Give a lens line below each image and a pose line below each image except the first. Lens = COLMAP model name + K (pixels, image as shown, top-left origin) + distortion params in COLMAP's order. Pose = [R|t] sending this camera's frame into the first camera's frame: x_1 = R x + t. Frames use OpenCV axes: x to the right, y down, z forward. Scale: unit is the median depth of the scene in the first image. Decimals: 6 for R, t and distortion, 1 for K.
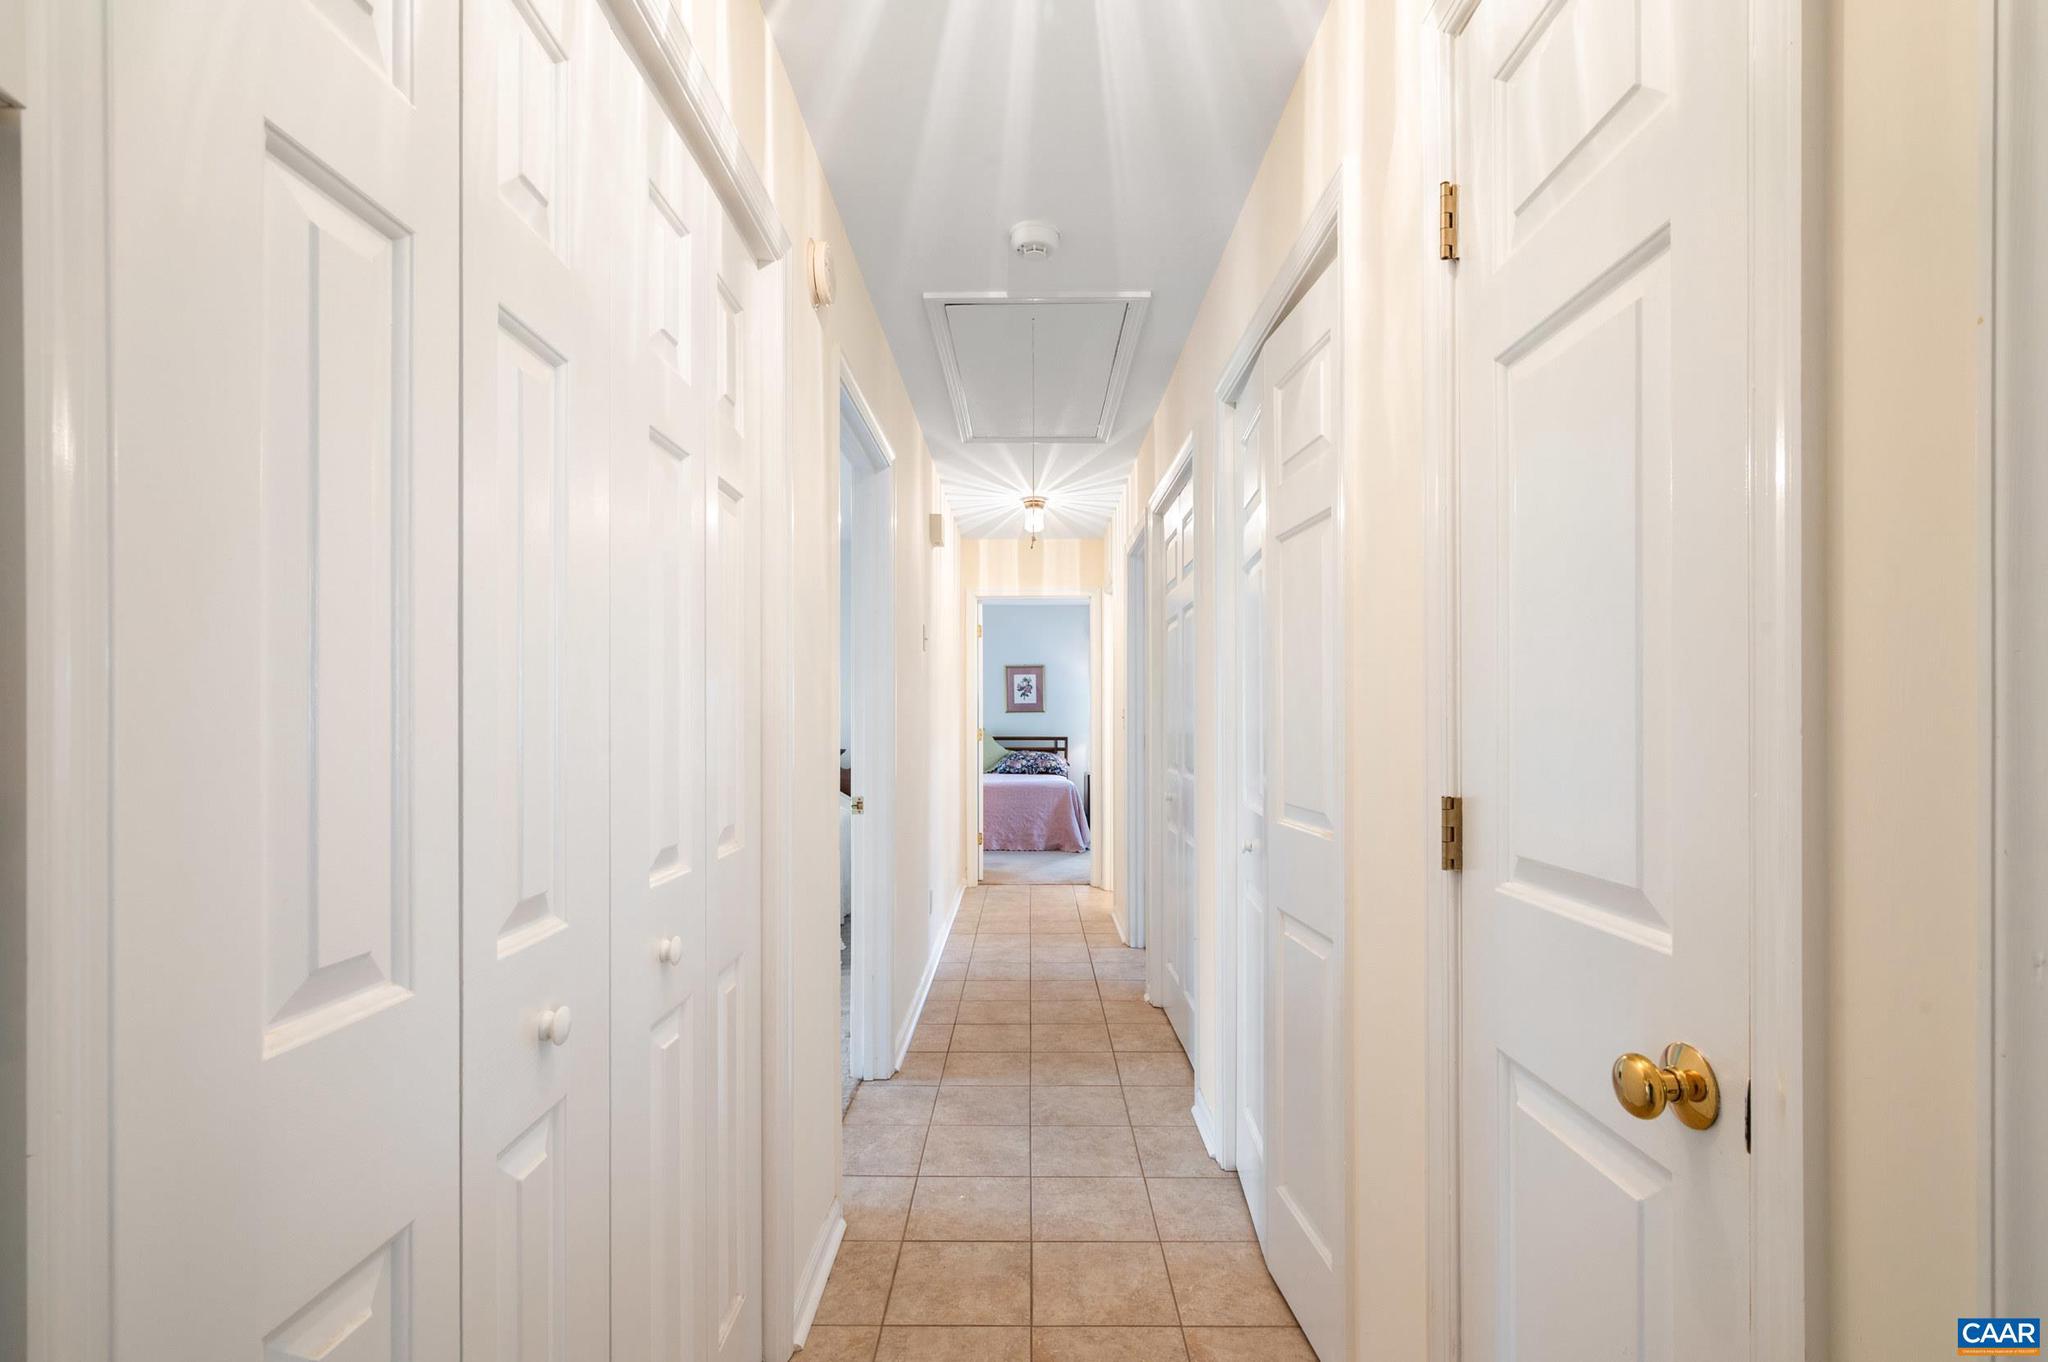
lens RADIAL K [[964.1, 0, 1023.8], [0, 964.1, 696.5], [0, 0, 1]] dist [0.000255, -0.000024]
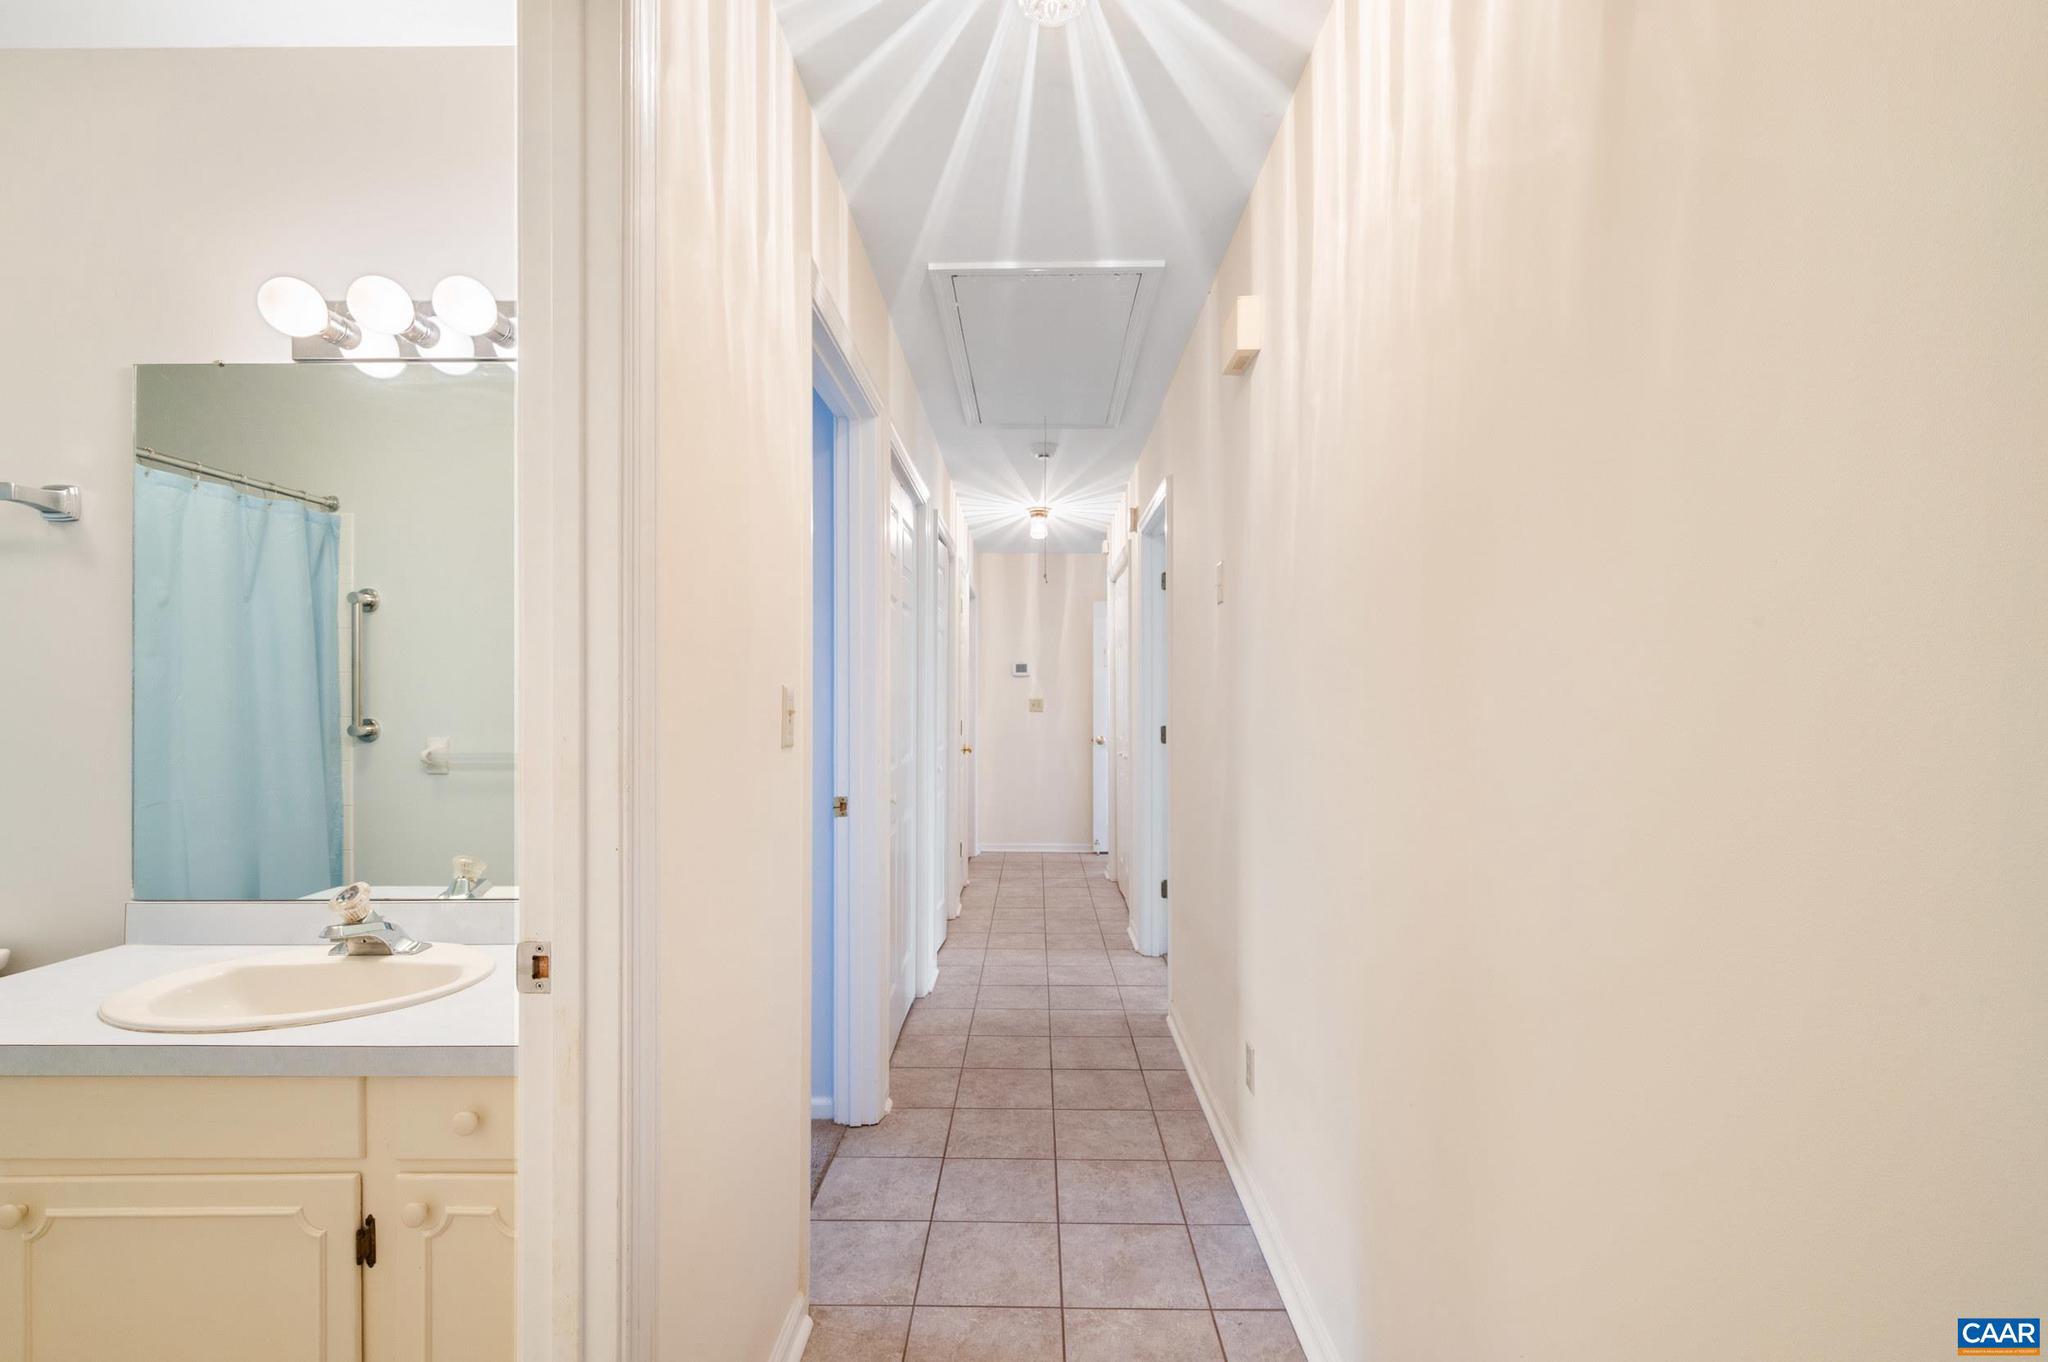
lens RADIAL K [[964.1, 0, 1022.7], [0, 964.1, 694.7], [0, 0, 1]] dist [0.000255, -0.000024]
pose [[-0.999946, 0.007756, 0.006919, 0.026199], [0.007569, 0.999616, -0.026662, 0.035209], [-0.007123, -0.026608, -0.999621, 2.045014]]
